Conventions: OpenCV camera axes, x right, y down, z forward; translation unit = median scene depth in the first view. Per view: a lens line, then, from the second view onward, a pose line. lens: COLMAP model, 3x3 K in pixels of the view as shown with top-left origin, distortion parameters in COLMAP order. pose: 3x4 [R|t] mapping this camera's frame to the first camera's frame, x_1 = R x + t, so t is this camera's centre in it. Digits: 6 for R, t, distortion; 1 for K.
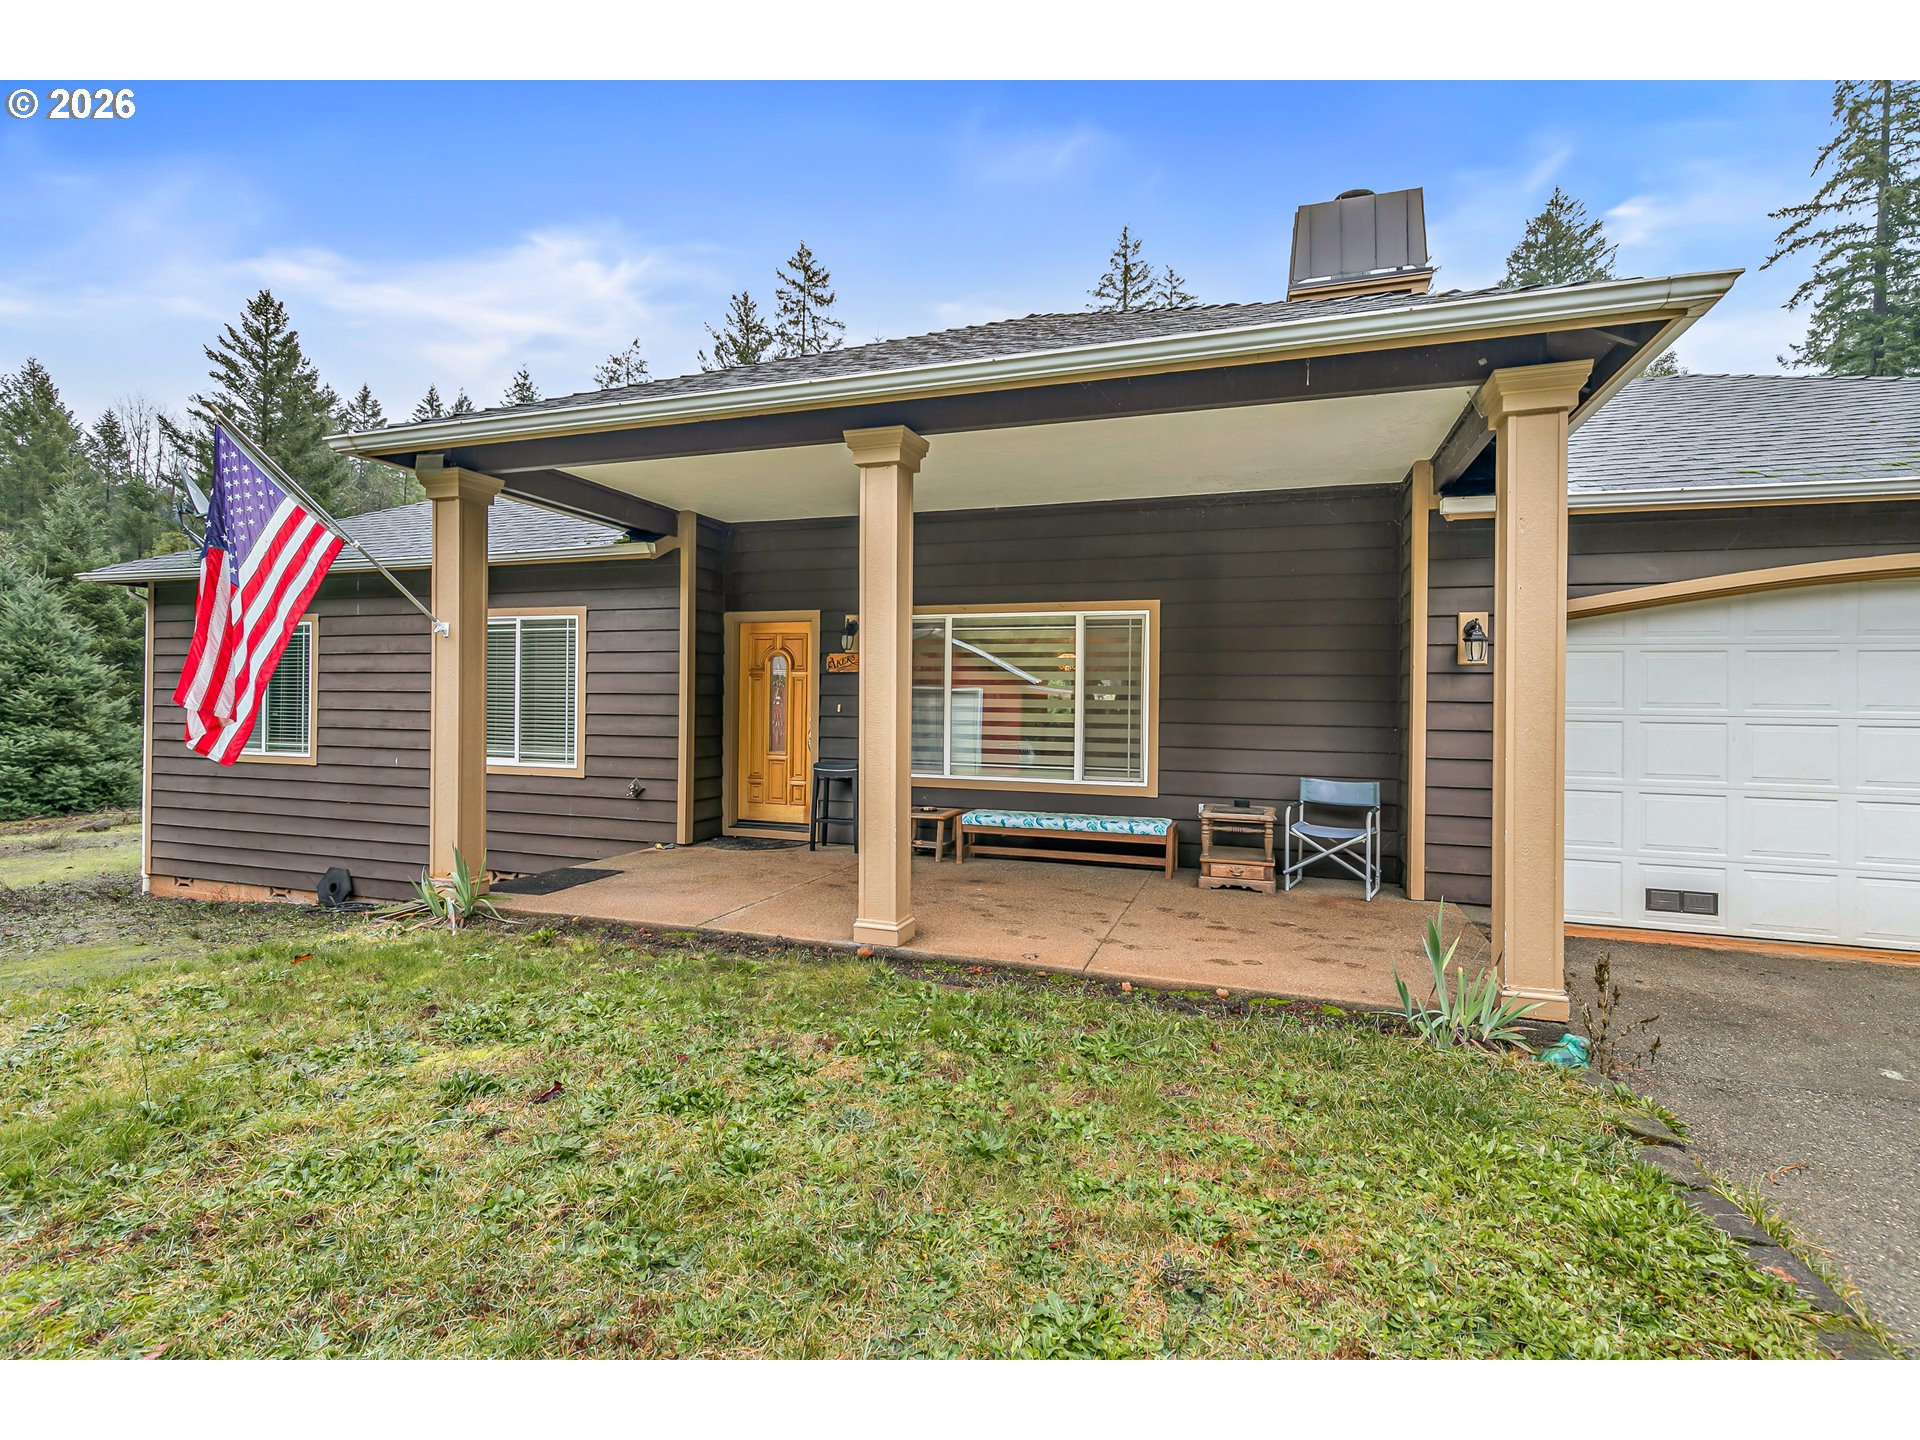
lens RADIAL K [[885.3, 0, 960.0], [0, 885.3, 720.0], [0, 0, 1]] dist [0.009264, -0.000735]
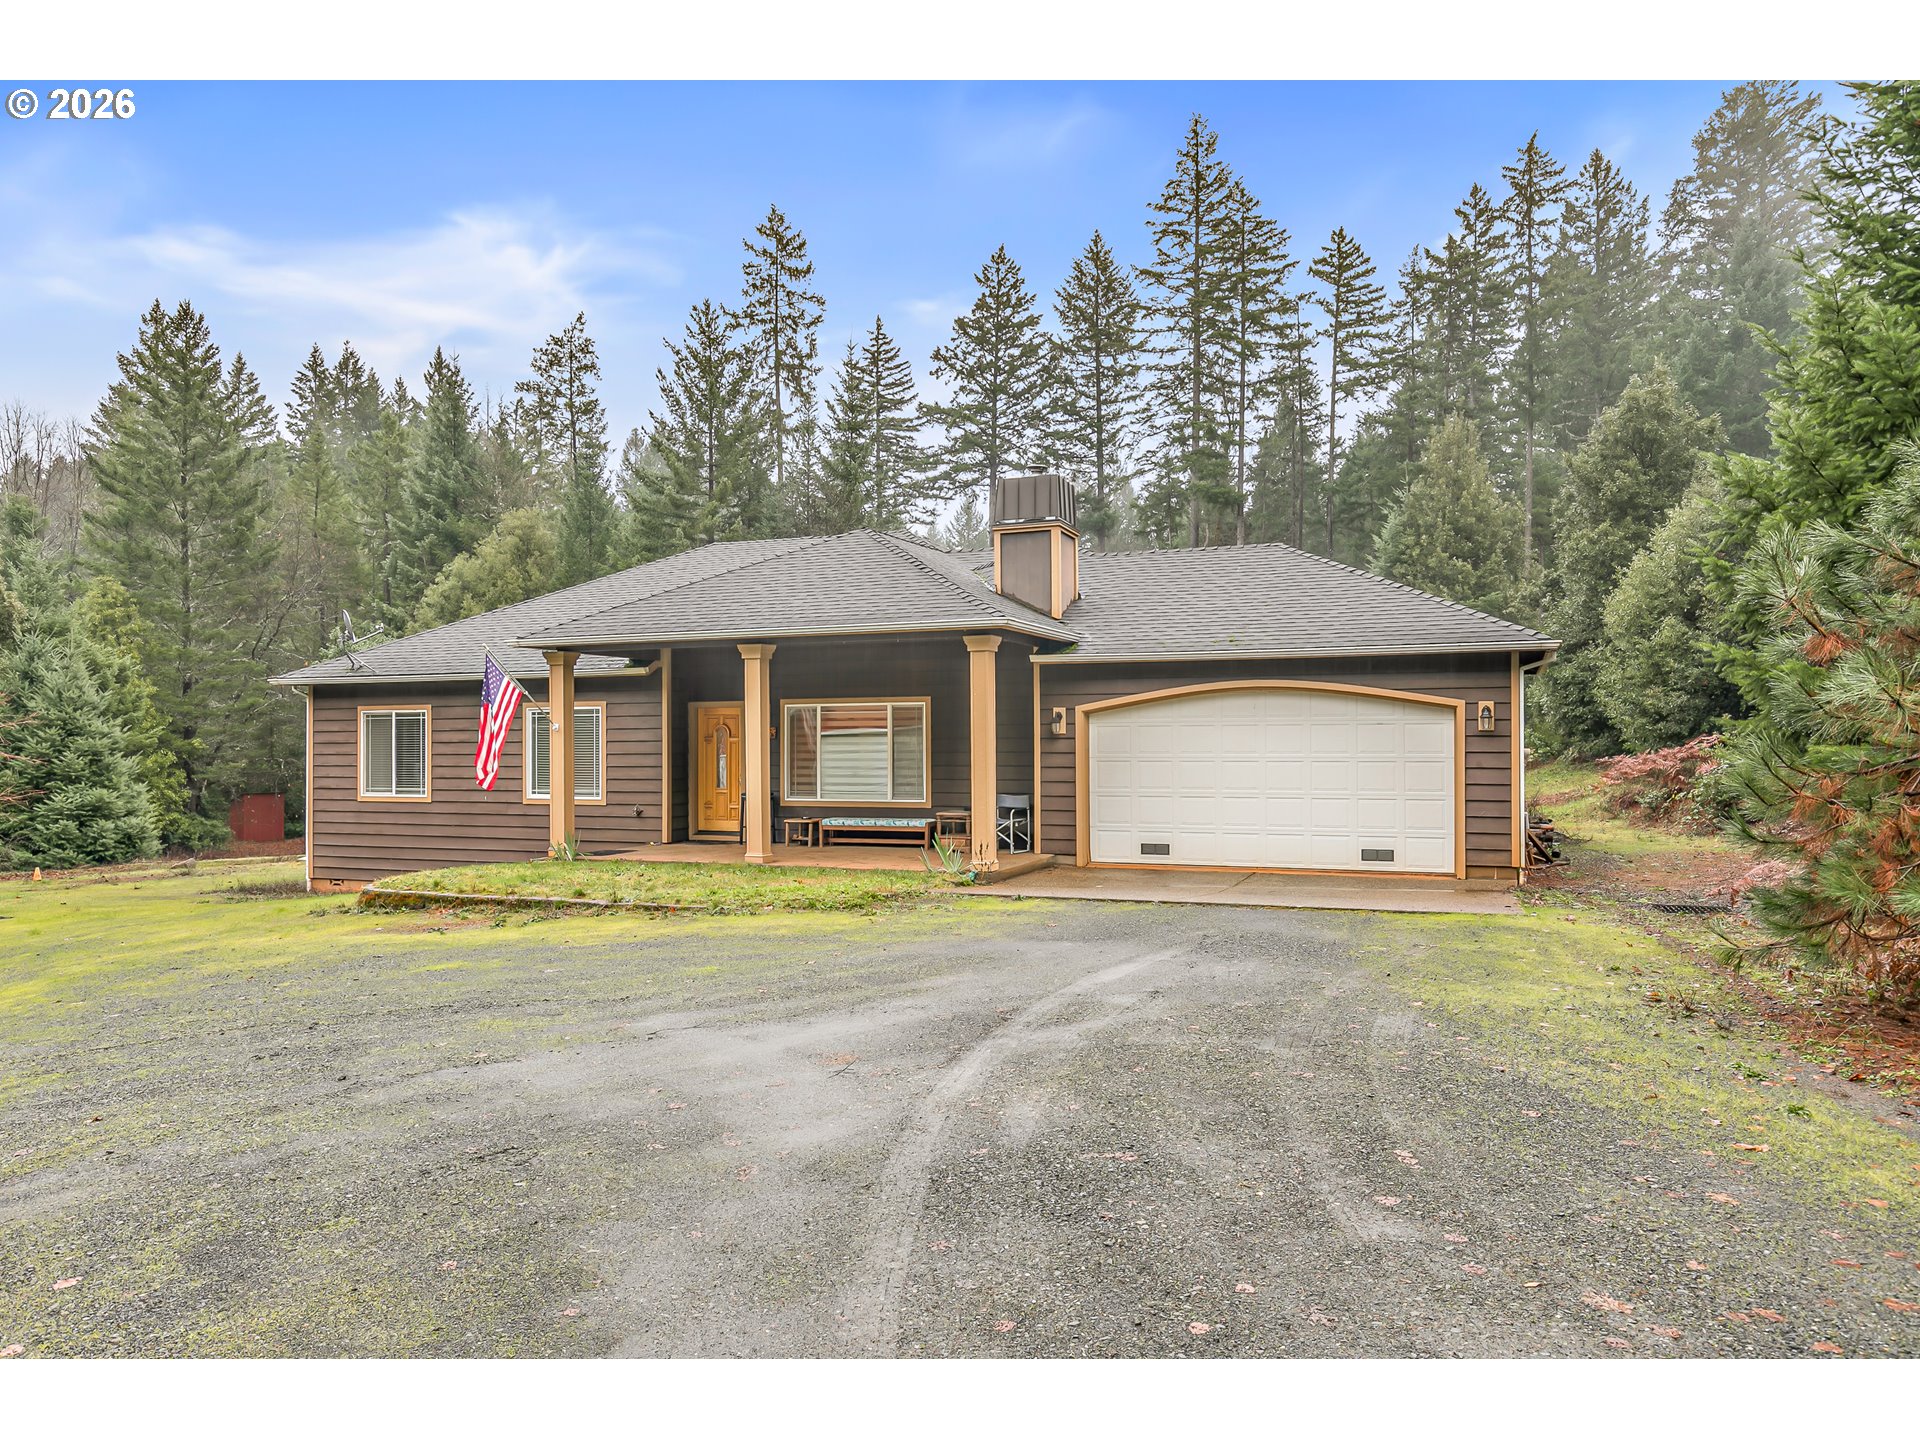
lens RADIAL K [[1284.0, 0, 953.5], [0, 1284.0, 747.8], [0, 0, 1]] dist [-0.002149, 0.001654]
pose [[0.998169, -0.017696, -0.057832, 0.193214], [0.016948, 0.999767, -0.013391, 0.000880], [0.058056, 0.012386, 0.998237, -0.720269]]
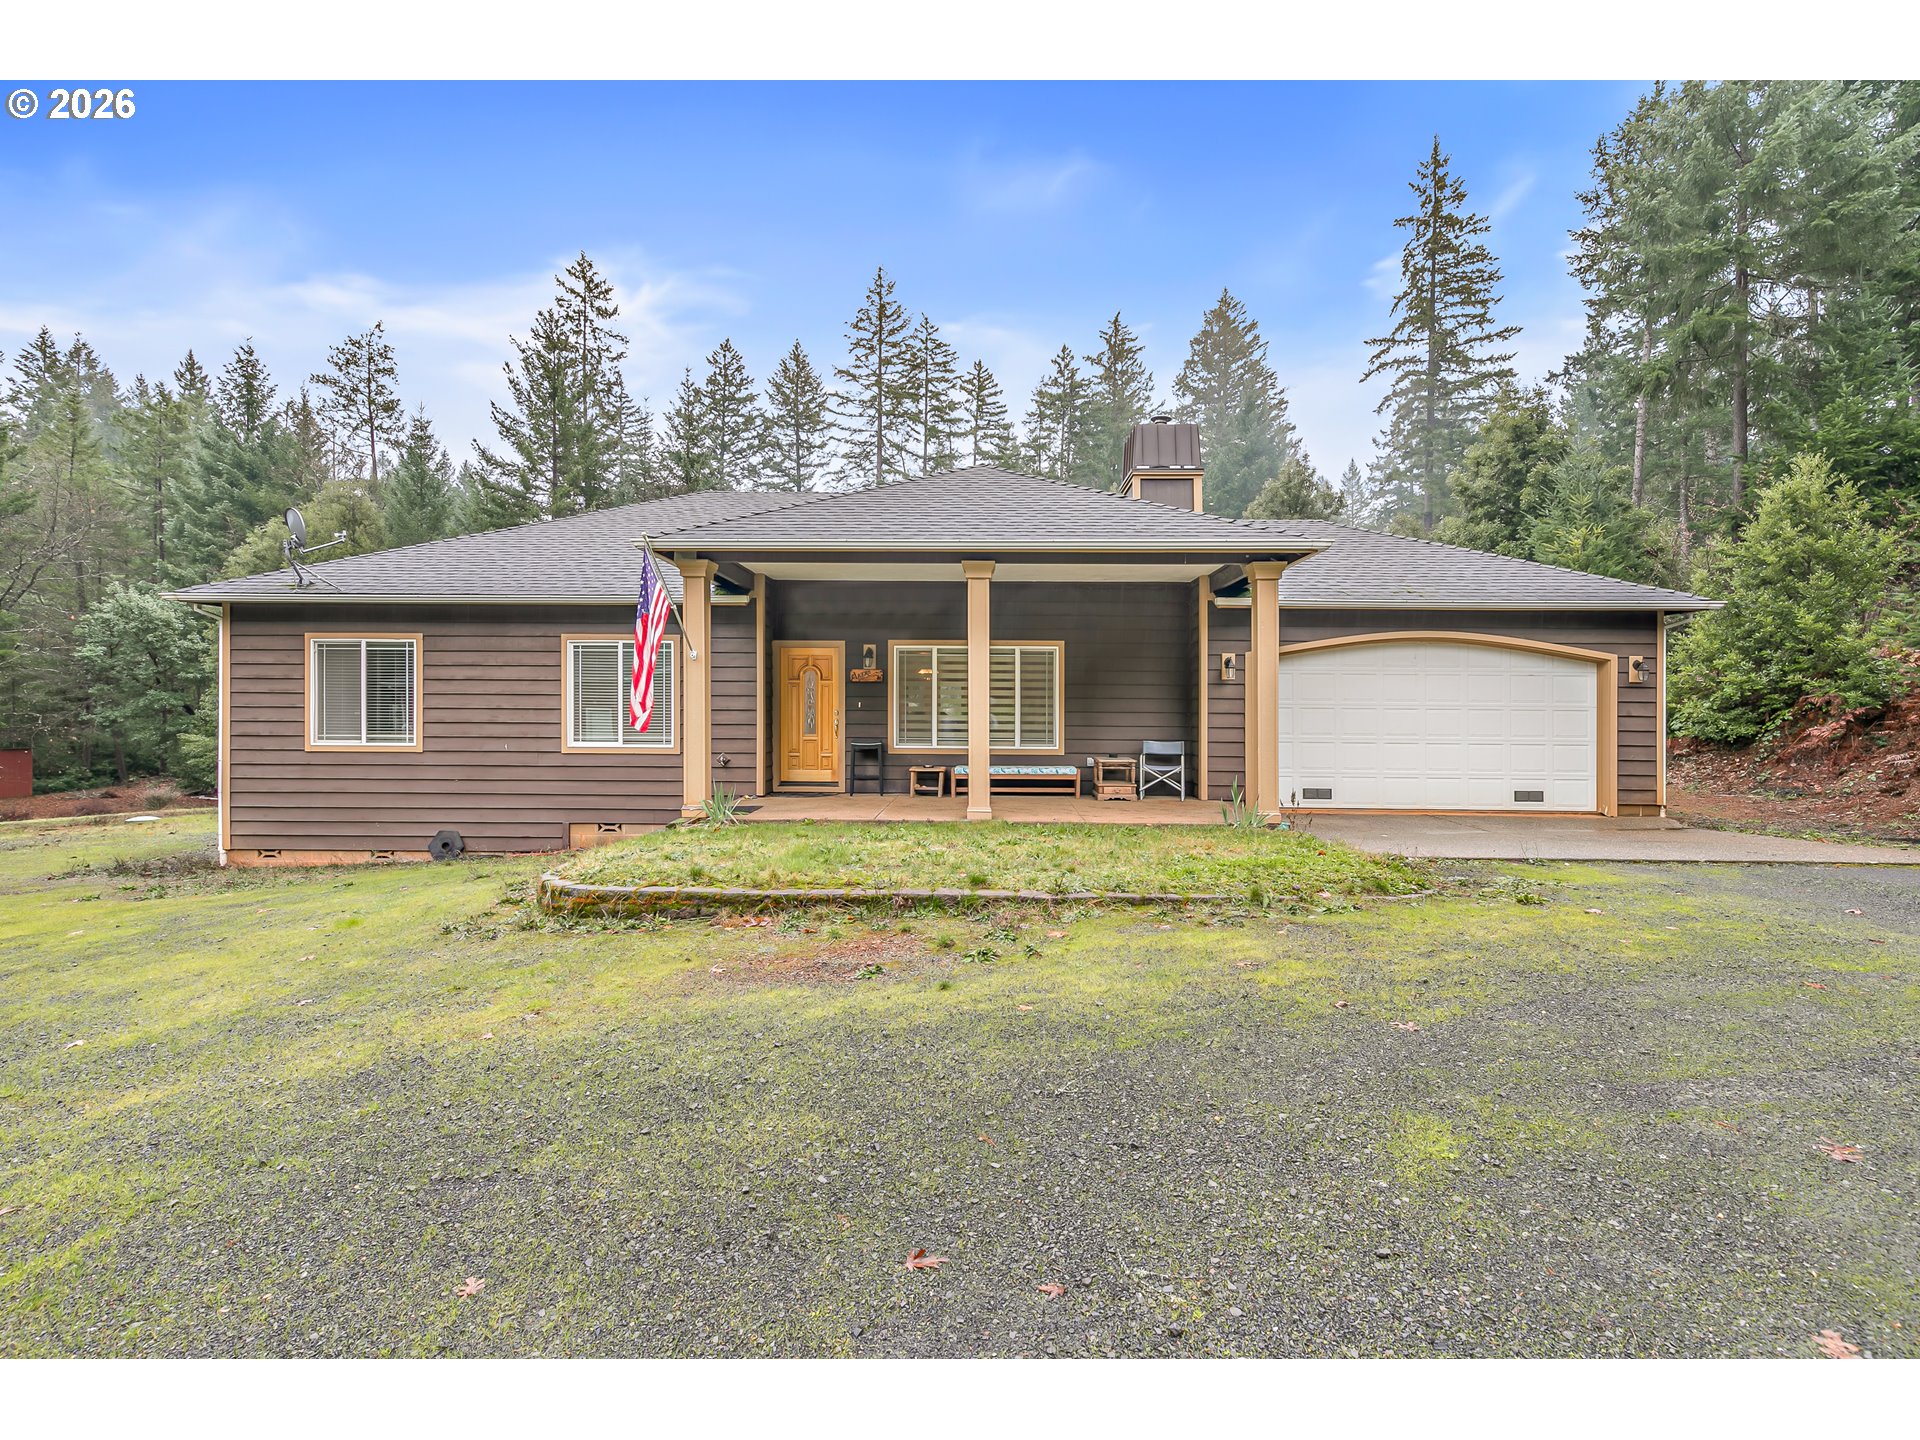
lens RADIAL K [[871.8, 0, 964.7], [0, 871.8, 728.5], [0, 0, 1]] dist [0.007059, 0.000705]
pose [[0.955186, -0.010218, 0.295830, -0.213723], [0.009961, 0.999948, 0.002375, 0.013438], [-0.295839, 0.000678, 0.955238, -0.260036]]
